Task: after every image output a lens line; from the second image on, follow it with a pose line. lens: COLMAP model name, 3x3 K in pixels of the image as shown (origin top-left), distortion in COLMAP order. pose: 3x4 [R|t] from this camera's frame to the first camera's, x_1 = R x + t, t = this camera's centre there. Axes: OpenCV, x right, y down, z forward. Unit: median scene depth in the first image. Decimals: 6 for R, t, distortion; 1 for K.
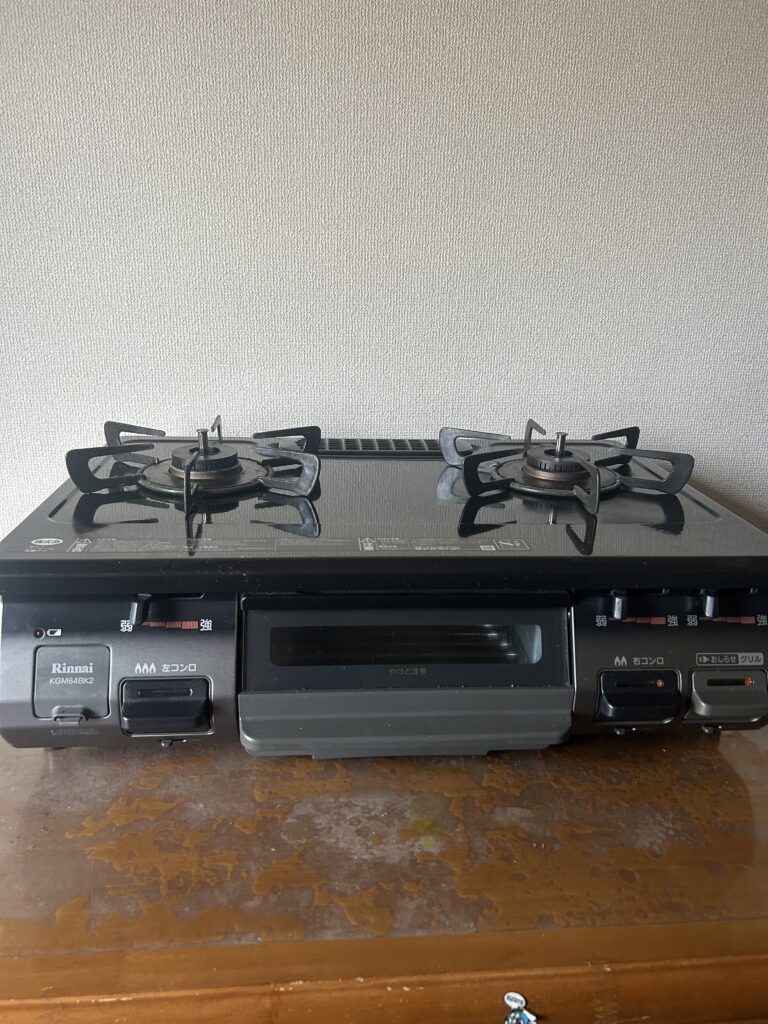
lens RADIAL K [[772.3, 0, 382.0], [0, 772.3, 507.4], [0, 0, 1]] dist [0.008971, -0.037420]
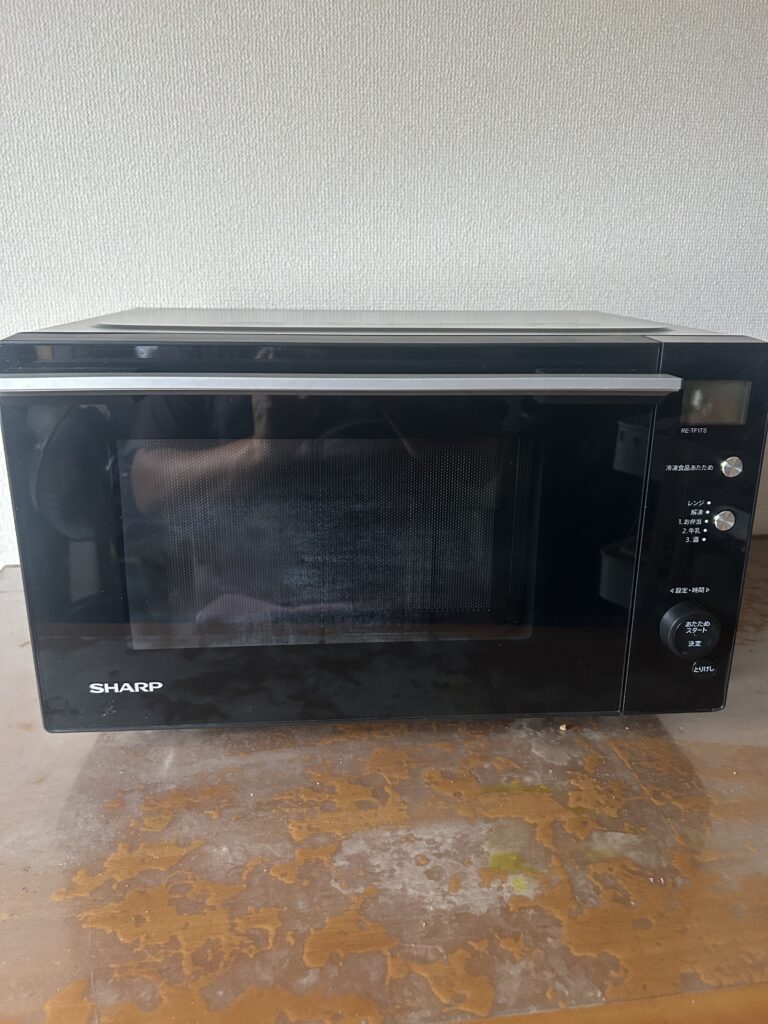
lens RADIAL K [[772.3, 0, 383.9], [0, 772.3, 513.6], [0, 0, 1]] dist [0.008971, -0.037420]
pose [[0.998684, -0.029848, 0.041712, -0.095877], [0.030137, 0.999526, -0.006300, 0.054623], [-0.041505, 0.007549, 0.999110, 0.206758]]
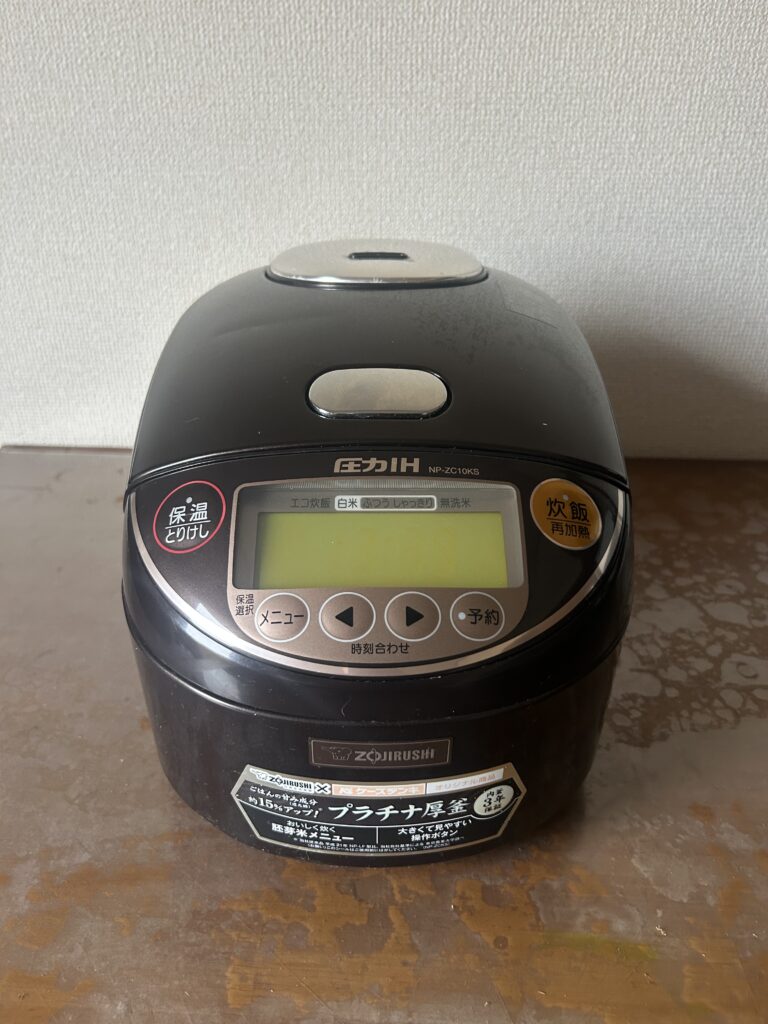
lens RADIAL K [[772.3, 0, 382.3], [0, 772.3, 516.1], [0, 0, 1]] dist [0.008971, -0.037420]
pose [[0.992035, 0.047525, -0.116649, -0.018523], [-0.021810, 0.976911, 0.212532, -0.043938], [0.124056, -0.208295, 0.970167, 0.606020]]
